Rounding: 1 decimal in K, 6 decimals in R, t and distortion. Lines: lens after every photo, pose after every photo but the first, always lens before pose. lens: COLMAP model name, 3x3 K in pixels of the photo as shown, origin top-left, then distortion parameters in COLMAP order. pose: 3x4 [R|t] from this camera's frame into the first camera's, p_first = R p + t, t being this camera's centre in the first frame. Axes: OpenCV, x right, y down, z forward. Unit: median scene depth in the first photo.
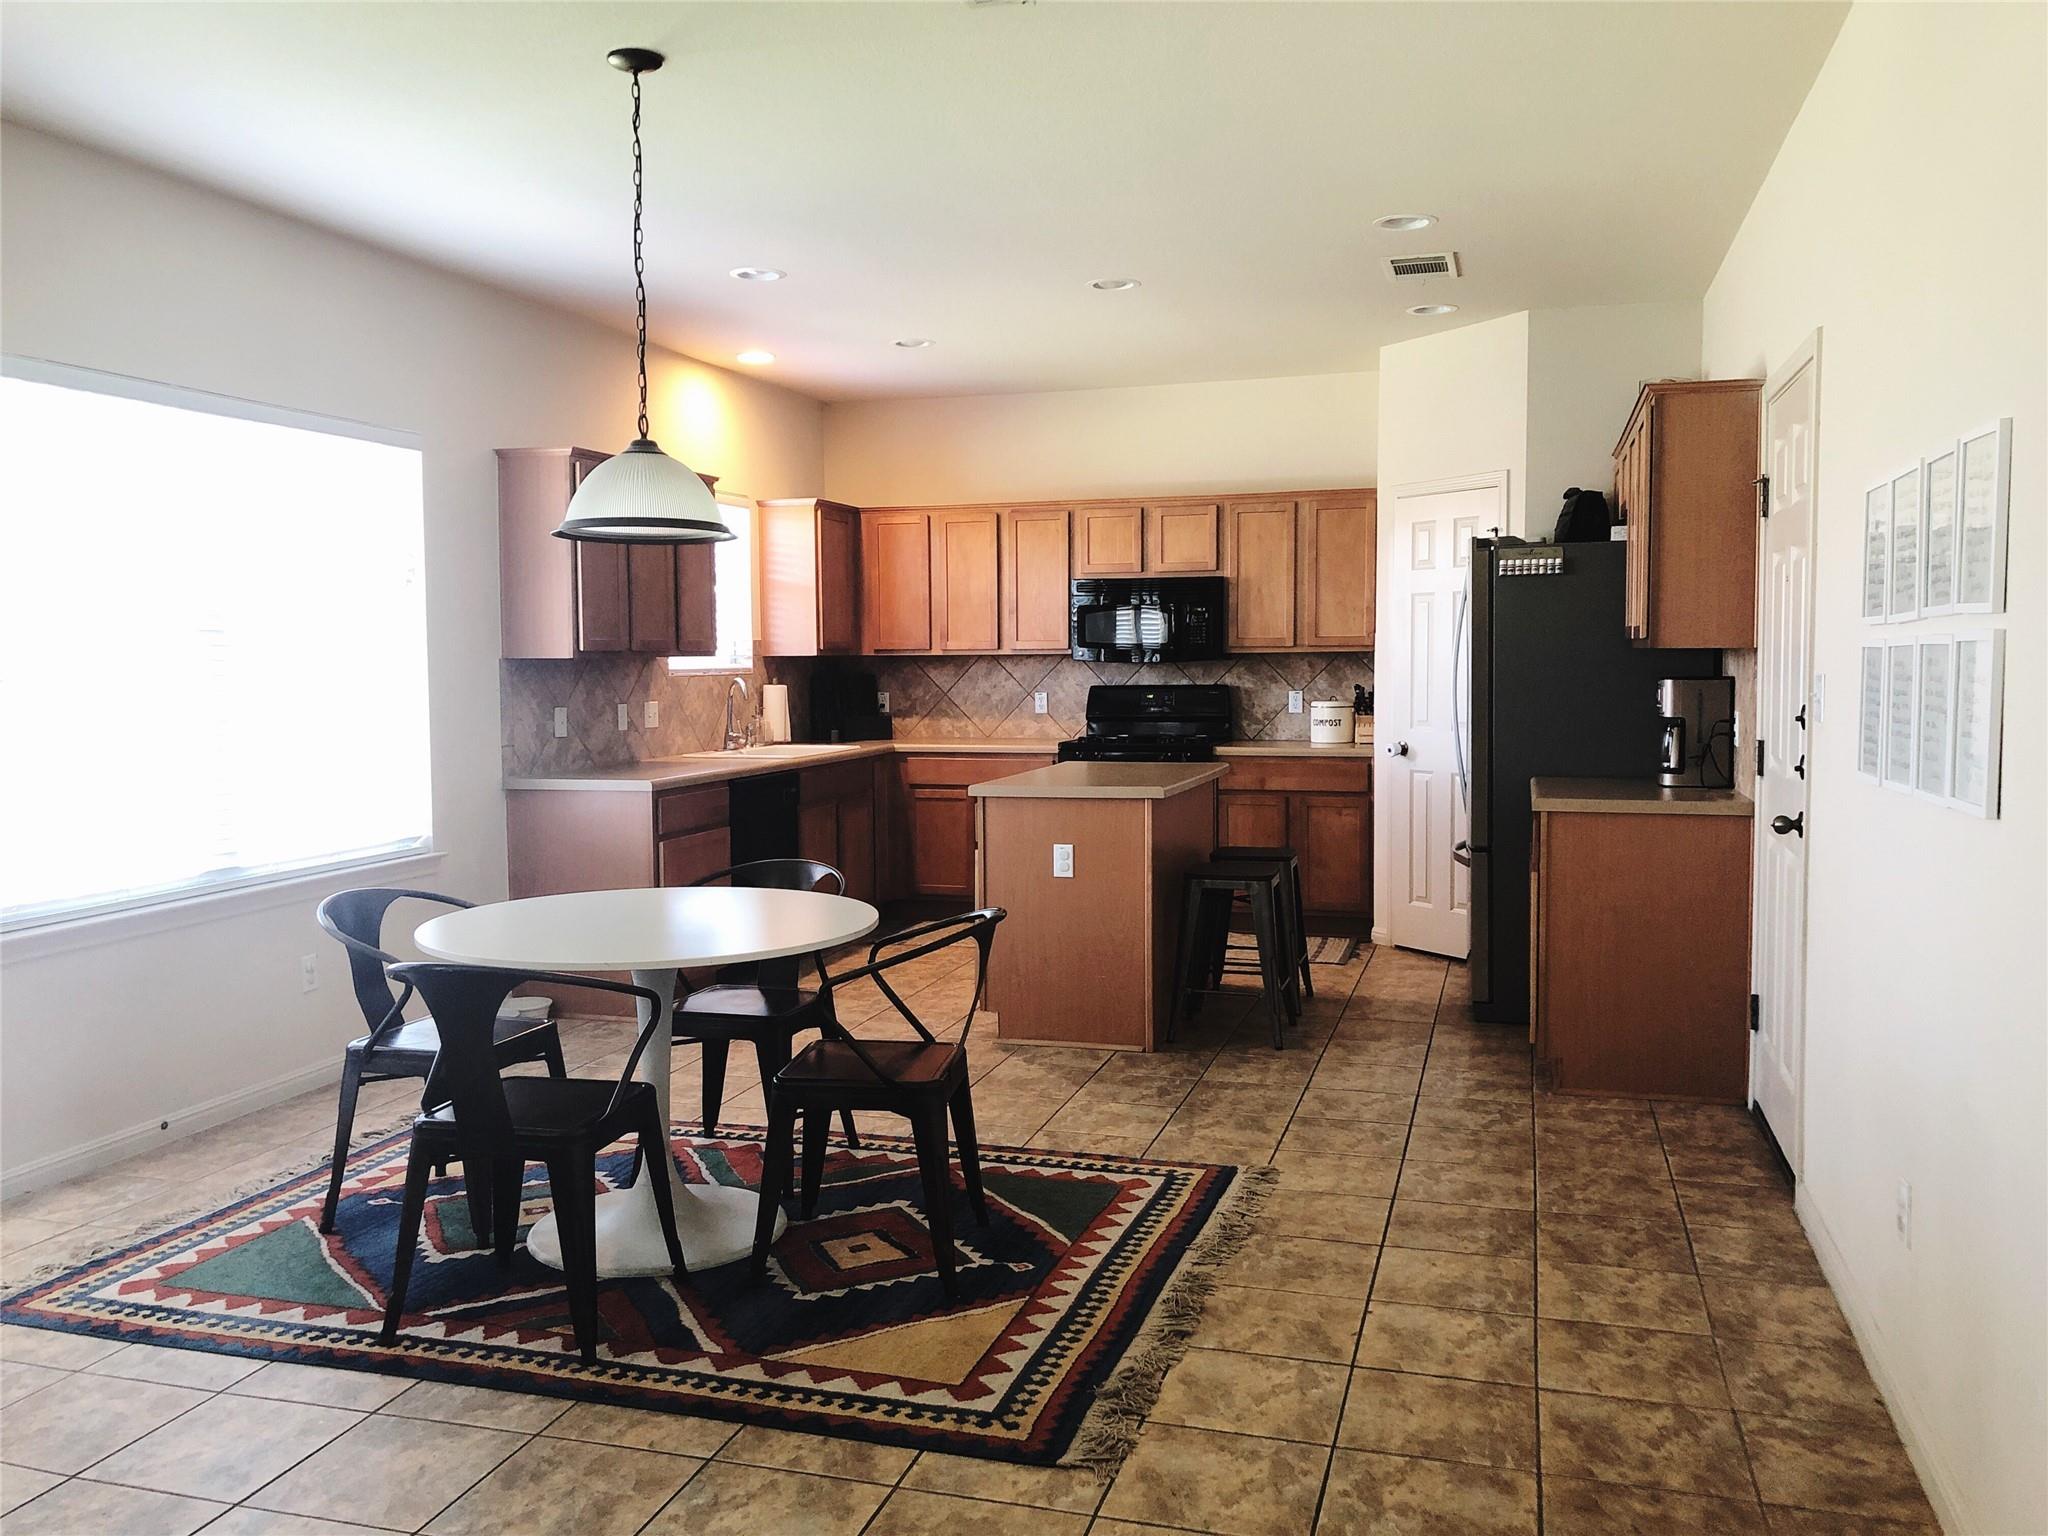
lens RADIAL K [[1684.3, 0, 1013.9], [0, 1684.3, 762.1], [0, 0, 1]] dist [0.002504, 0.002857]
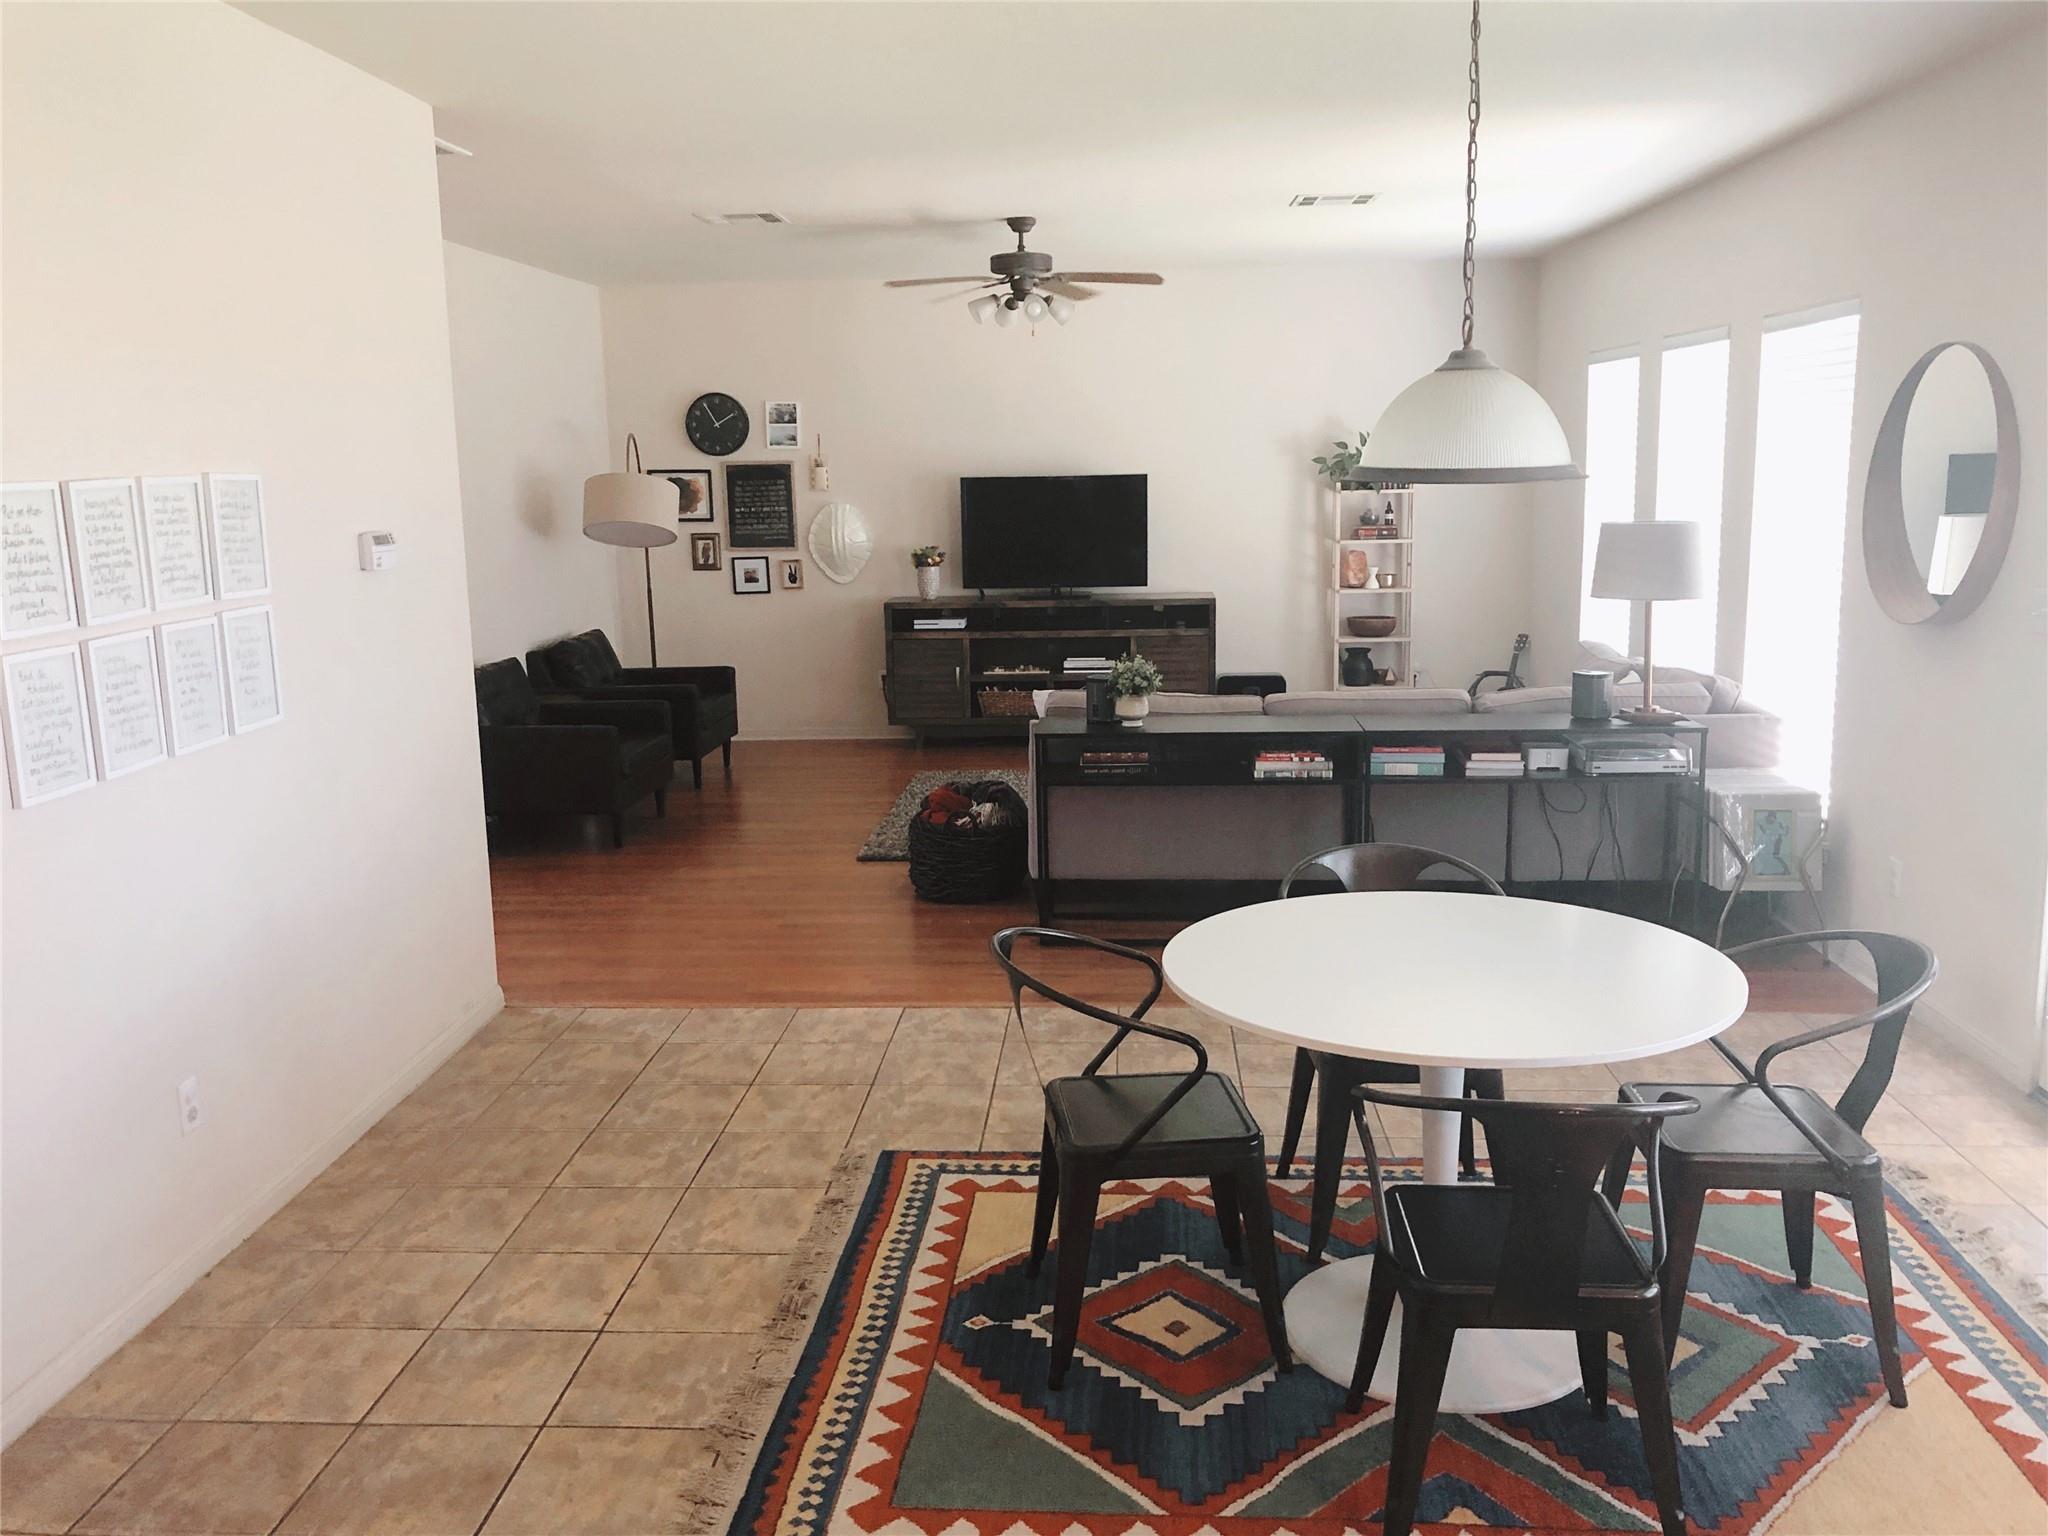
lens RADIAL K [[1684.3, 0, 1013.9], [0, 1684.3, 762.1], [0, 0, 1]] dist [0.002504, 0.002857]
pose [[-0.973982, 0.067793, -0.216249, 0.173134], [0.013279, 0.969641, 0.244173, -0.224473], [0.226237, 0.234948, -0.945313, 1.934485]]
